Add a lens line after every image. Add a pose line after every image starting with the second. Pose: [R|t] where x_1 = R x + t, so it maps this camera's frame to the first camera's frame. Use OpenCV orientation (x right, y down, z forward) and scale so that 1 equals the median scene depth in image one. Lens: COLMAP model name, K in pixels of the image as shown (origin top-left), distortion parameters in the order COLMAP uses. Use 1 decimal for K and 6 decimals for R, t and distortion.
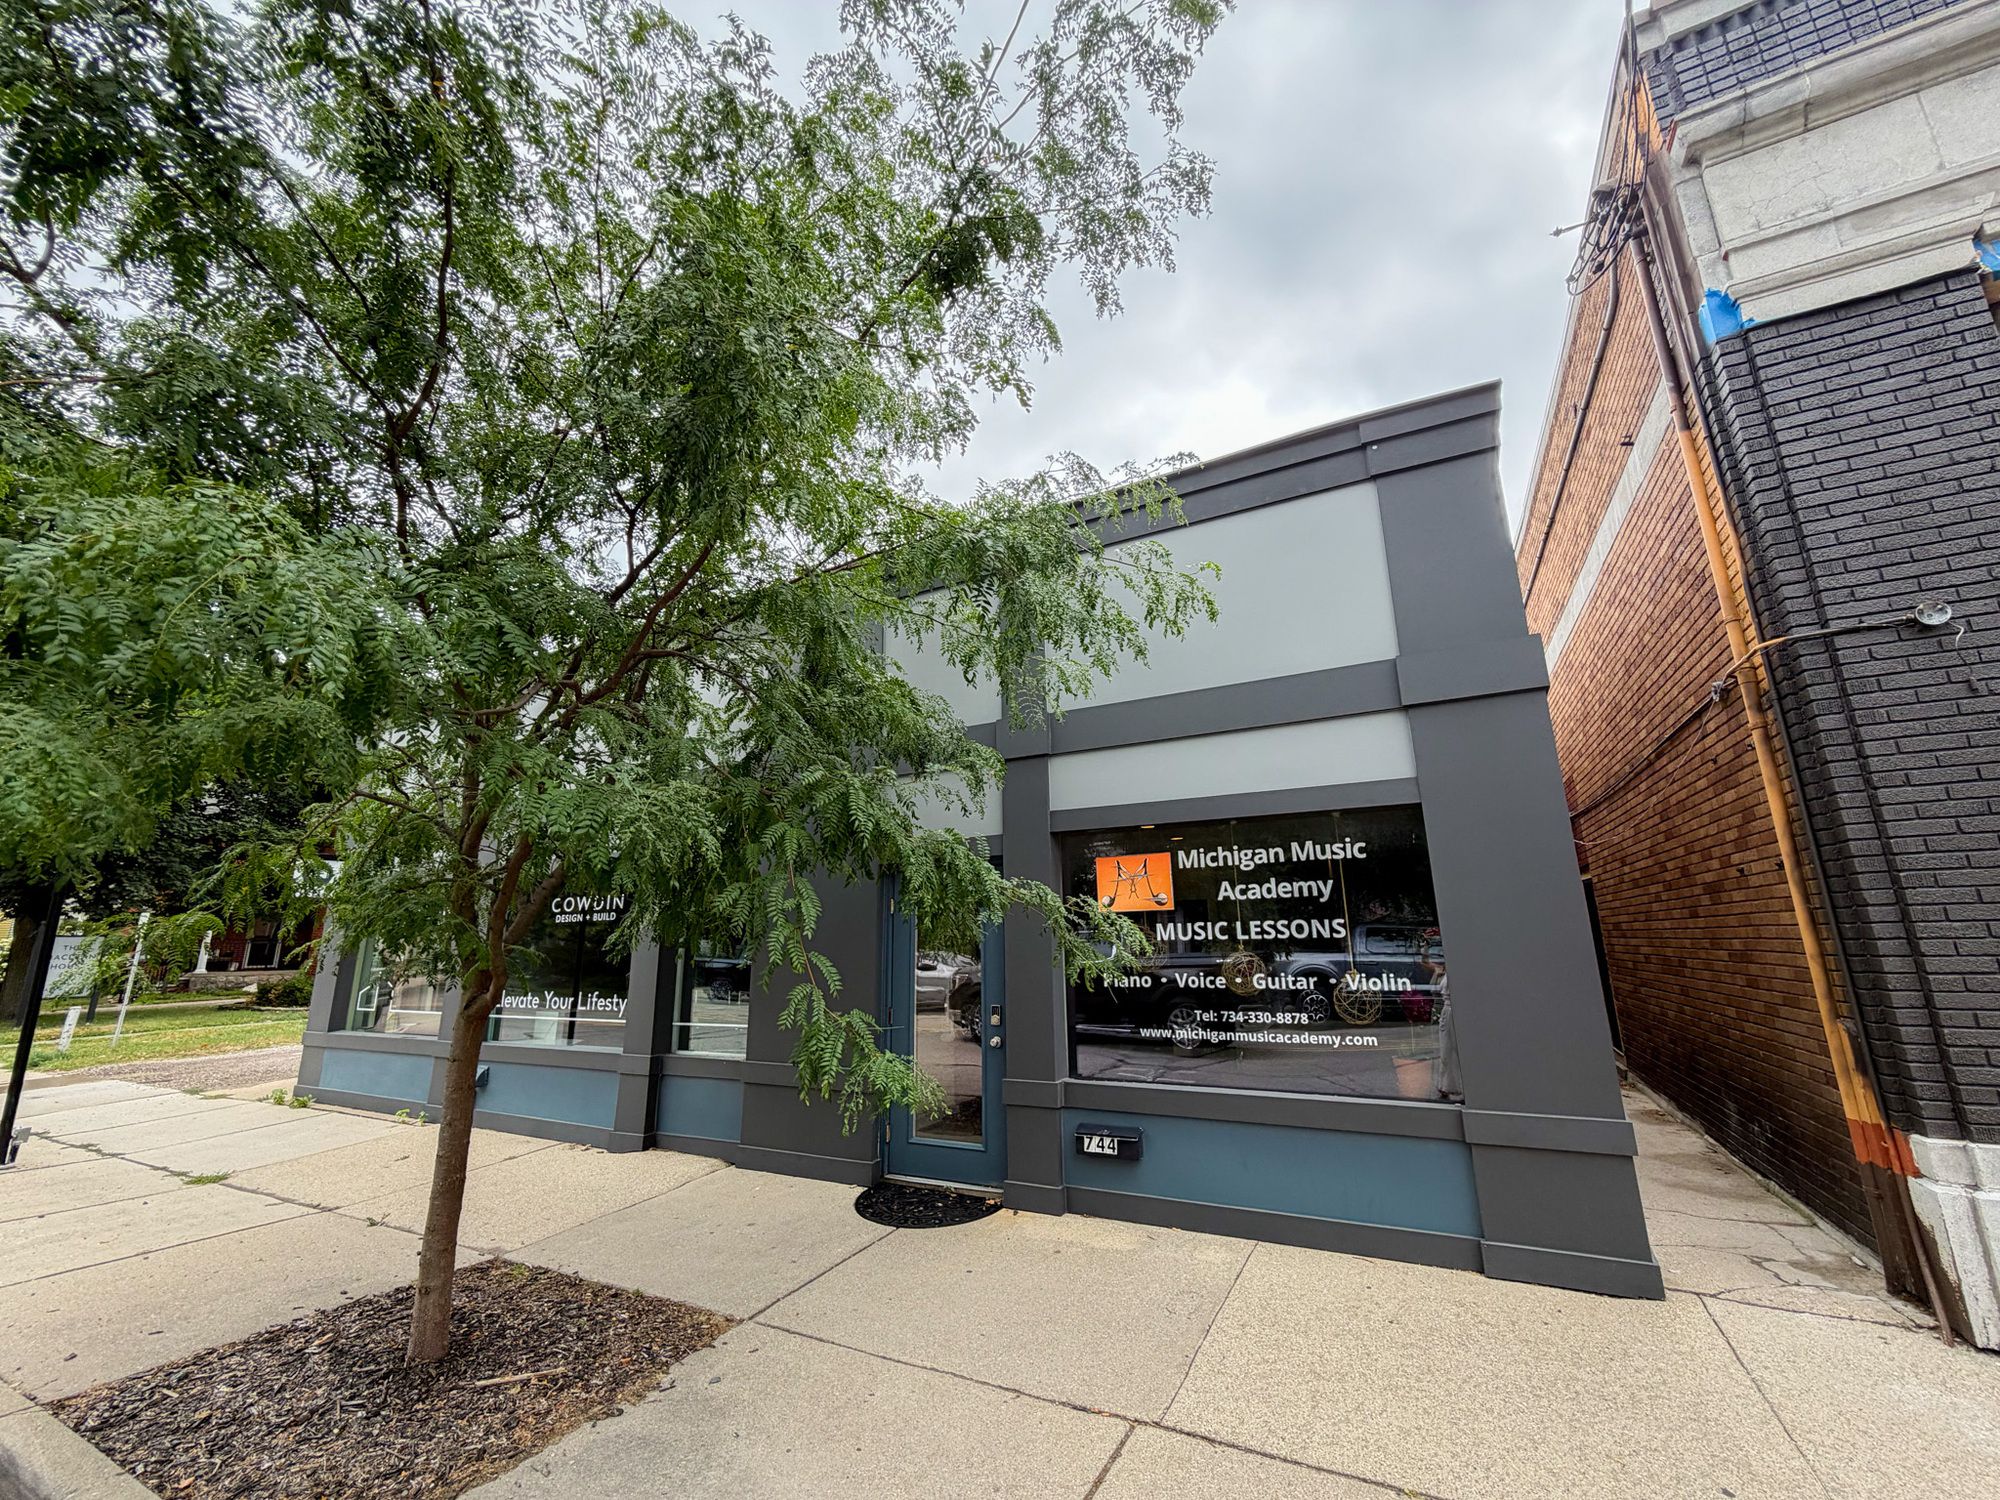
lens RADIAL K [[805.1, 0, 999.2], [0, 805.1, 747.8], [0, 0, 1]] dist [0.000337, 0.000014]
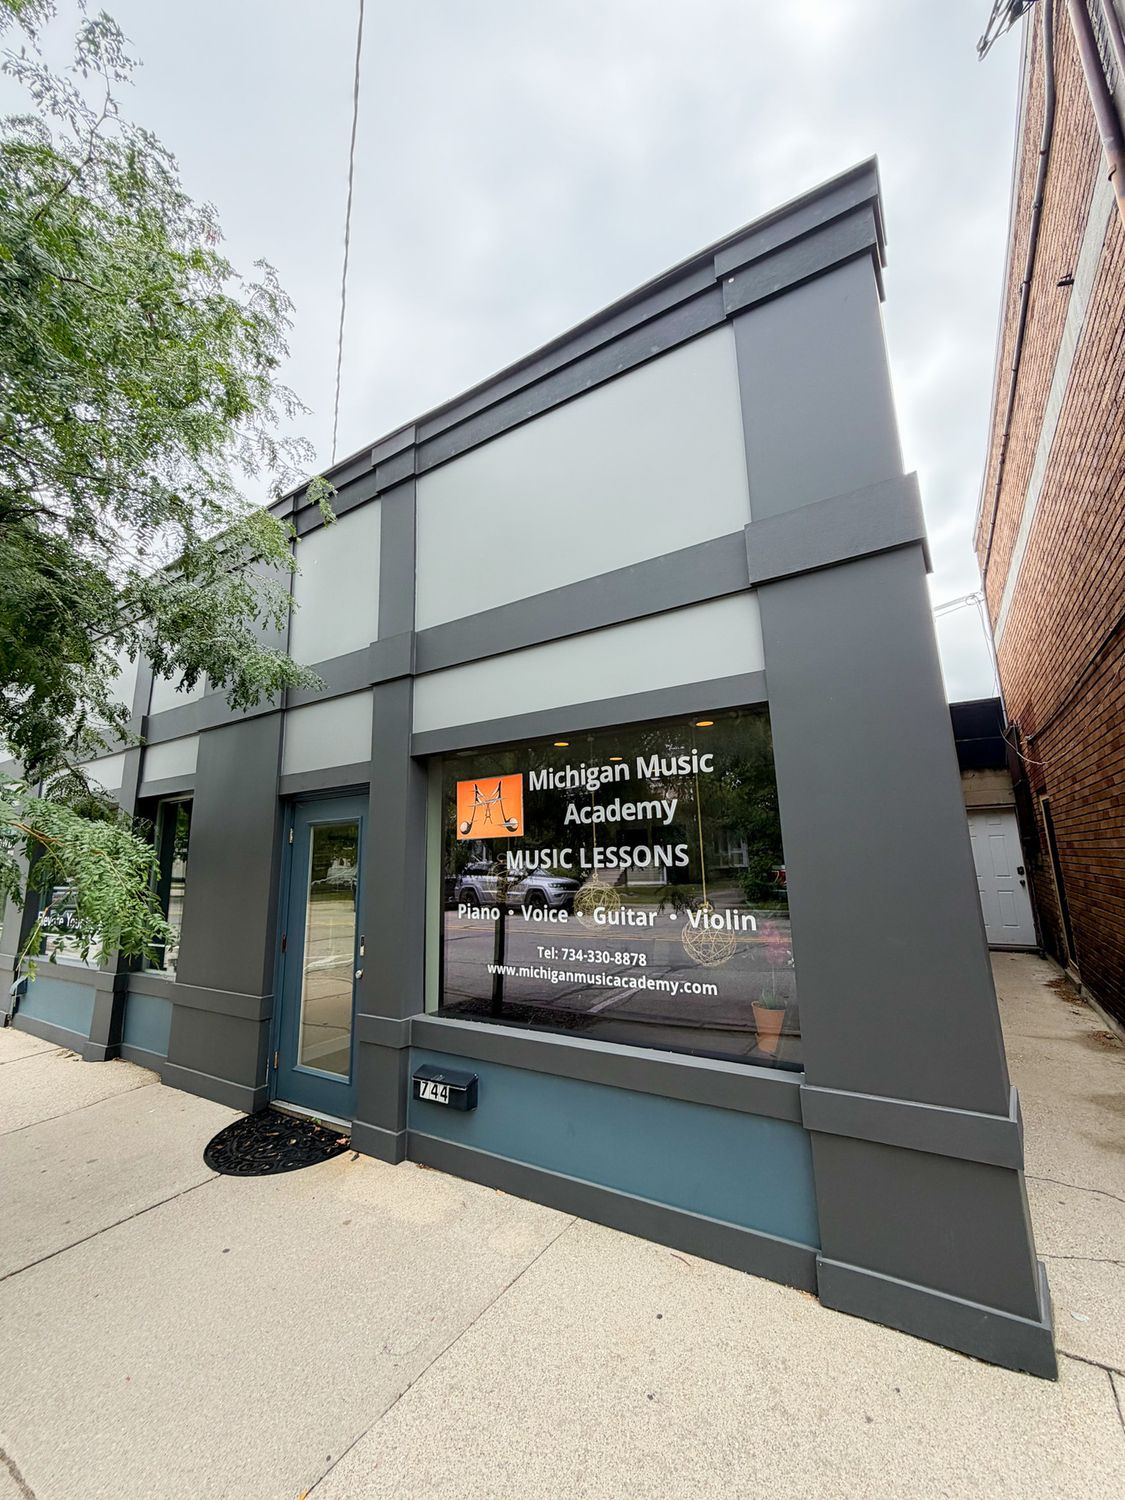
lens RADIAL K [[603.8, 0, 560.4], [0, 603.8, 745.0], [0, 0, 1]] dist [0.000337, 0.000014]
pose [[0.996301, -0.025655, -0.082018, 0.330542], [0.029744, 0.998355, 0.049024, 0.069282], [0.080625, -0.051282, 0.995424, 0.343168]]
